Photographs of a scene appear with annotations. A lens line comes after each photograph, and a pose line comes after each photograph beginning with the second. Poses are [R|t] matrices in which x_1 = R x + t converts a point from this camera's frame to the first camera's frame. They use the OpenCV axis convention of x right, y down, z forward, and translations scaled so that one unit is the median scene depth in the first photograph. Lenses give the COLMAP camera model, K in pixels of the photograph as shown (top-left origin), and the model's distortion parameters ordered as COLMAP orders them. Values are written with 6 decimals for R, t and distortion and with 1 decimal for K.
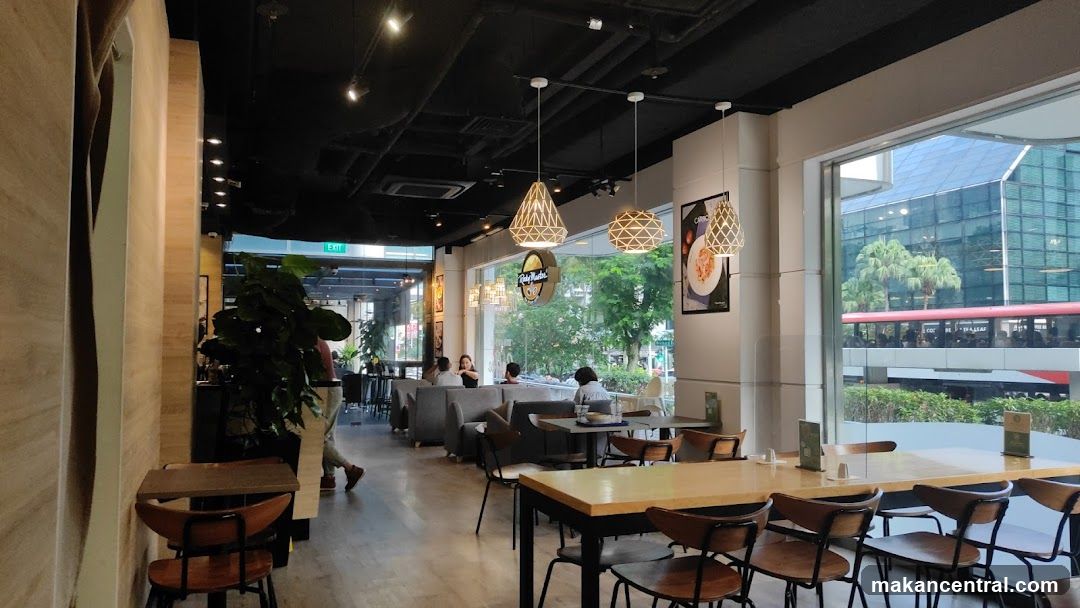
lens RADIAL K [[781.4, 0, 540.0], [0, 781.4, 304.0], [0, 0, 1]] dist [0.001062, 0.000160]
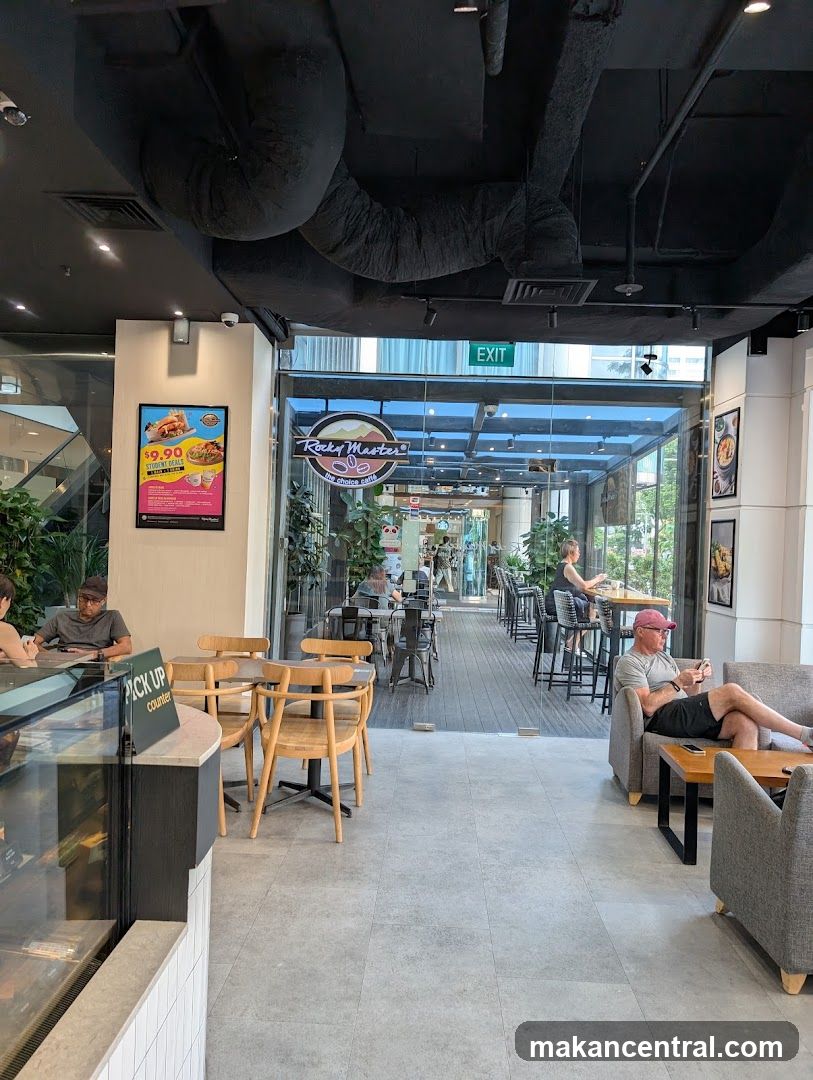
lens RADIAL K [[777.1, 0, 406.5], [0, 777.1, 540.0], [0, 0, 1]] dist [0.019317, -0.001397]
pose [[0.915875, 0.030274, -0.400321, -0.118187], [-0.011113, 0.998682, 0.050101, 0.014036], [0.401311, -0.041437, 0.915004, 0.541484]]
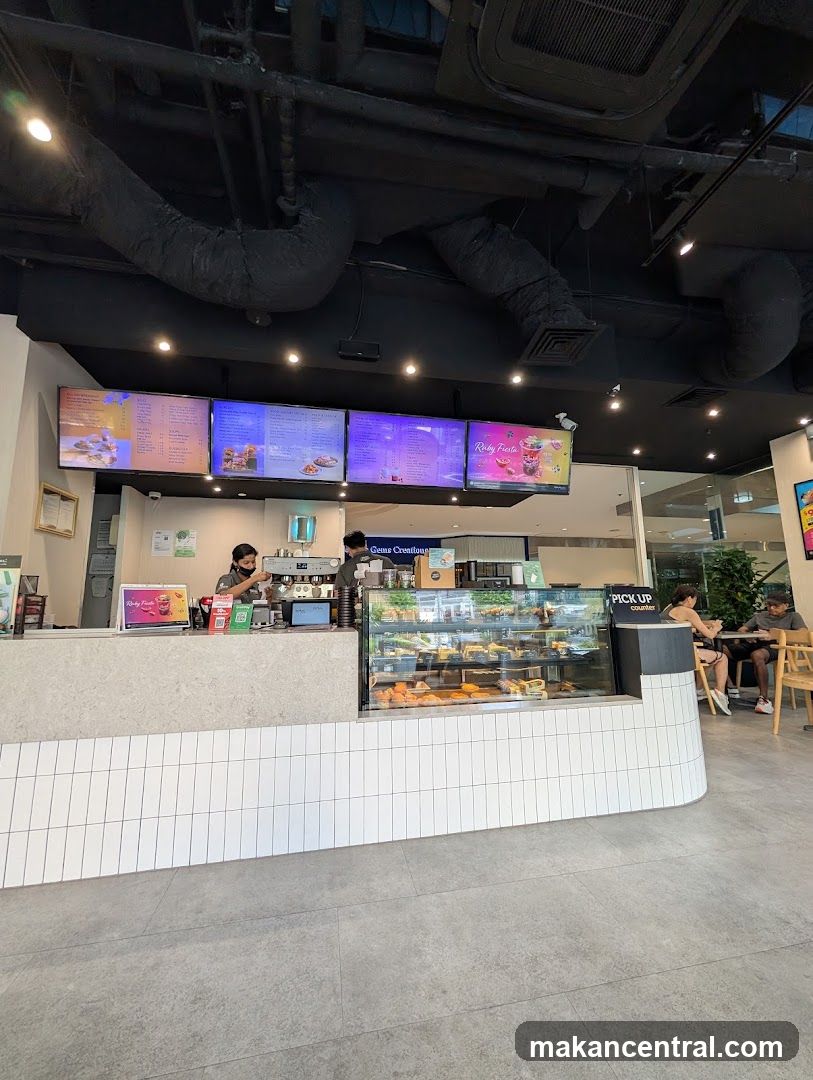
lens RADIAL K [[431.9, 0, 406.5], [0, 431.9, 540.0], [0, 0, 1]] dist [-0.023962, -0.000105]
pose [[-0.179850, -0.156130, -0.971225, -0.014190], [0.064400, 0.983337, -0.170003, 0.050564], [0.981584, -0.093122, -0.166799, 0.593864]]
